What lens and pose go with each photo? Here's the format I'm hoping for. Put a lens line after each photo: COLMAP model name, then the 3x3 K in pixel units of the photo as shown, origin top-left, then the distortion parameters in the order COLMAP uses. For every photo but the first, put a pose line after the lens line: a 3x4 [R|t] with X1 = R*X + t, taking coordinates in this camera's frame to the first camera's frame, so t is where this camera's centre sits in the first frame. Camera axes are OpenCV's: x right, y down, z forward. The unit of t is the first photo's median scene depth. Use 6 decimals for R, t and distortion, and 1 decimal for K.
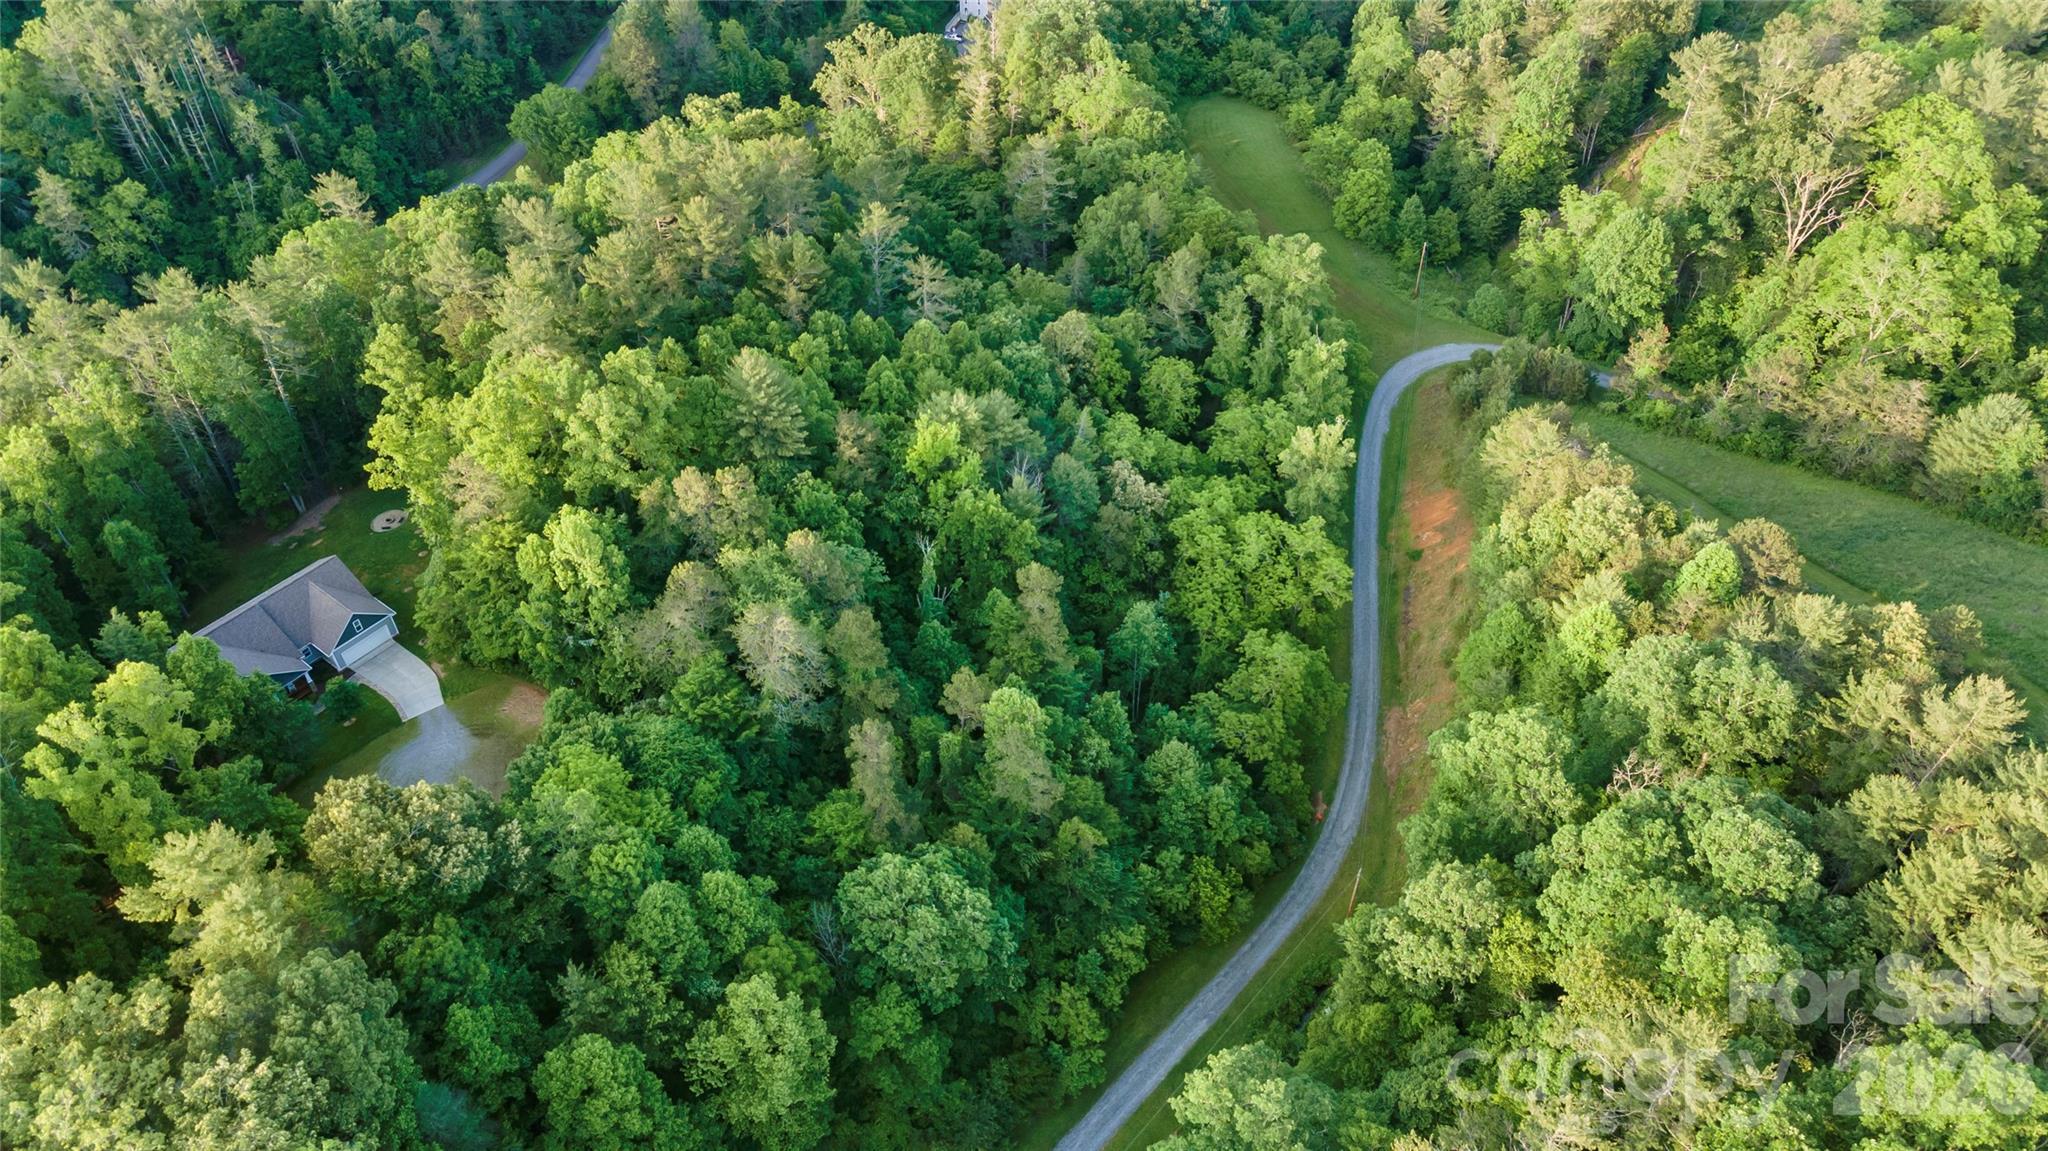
lens RADIAL K [[1471.8, 0, 1027.1], [0, 1471.8, 570.8], [0, 0, 1]] dist [0.029393, 0.026562]
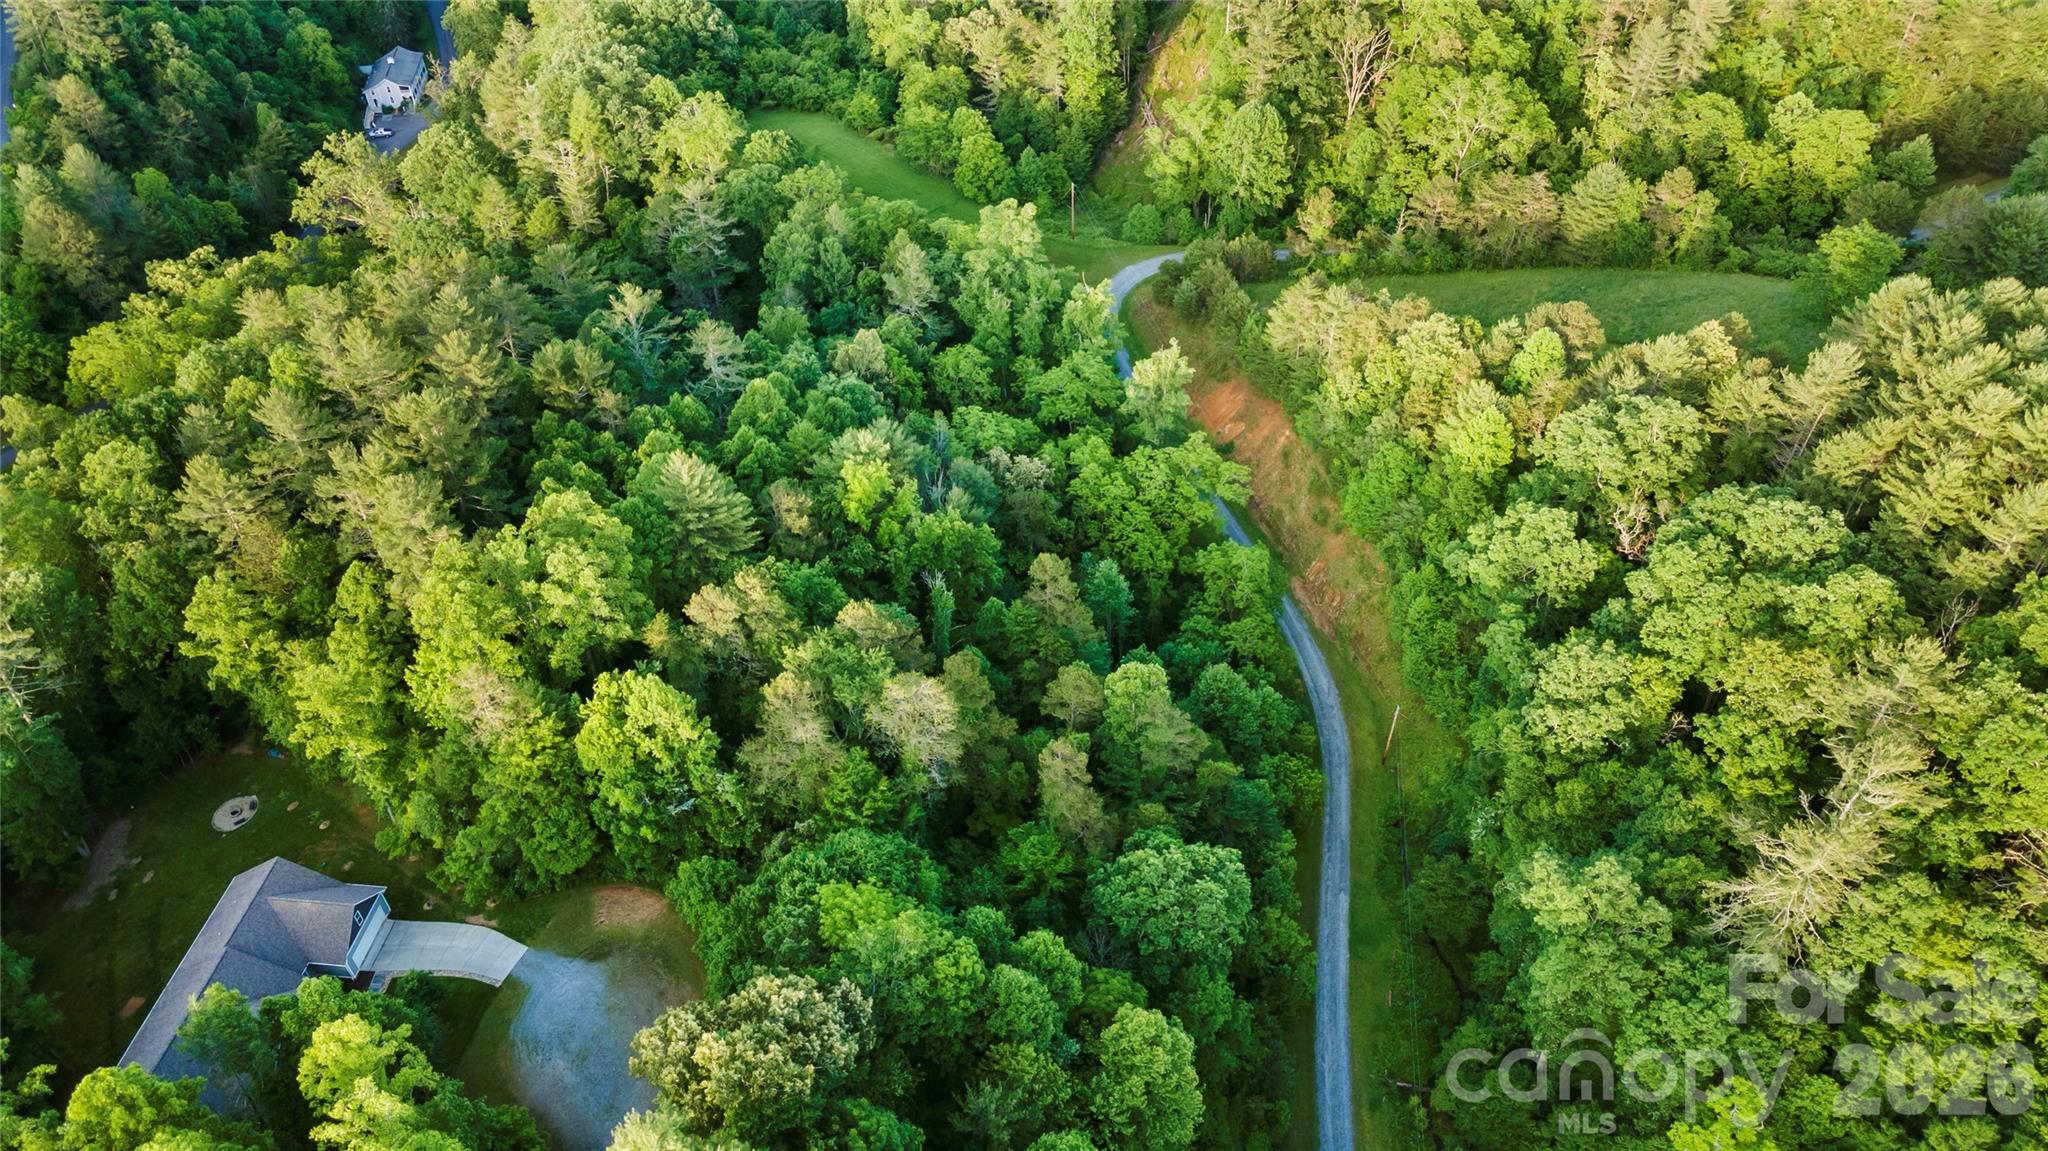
lens RADIAL K [[1471.8, 0, 1021.3], [0, 1471.8, 585.0], [0, 0, 1]] dist [0.029393, 0.026562]
pose [[0.853761, -0.362876, 0.373382, -0.351461], [0.363532, 0.928836, 0.071464, -0.056892], [-0.372743, 0.074723, 0.924921, 0.069401]]
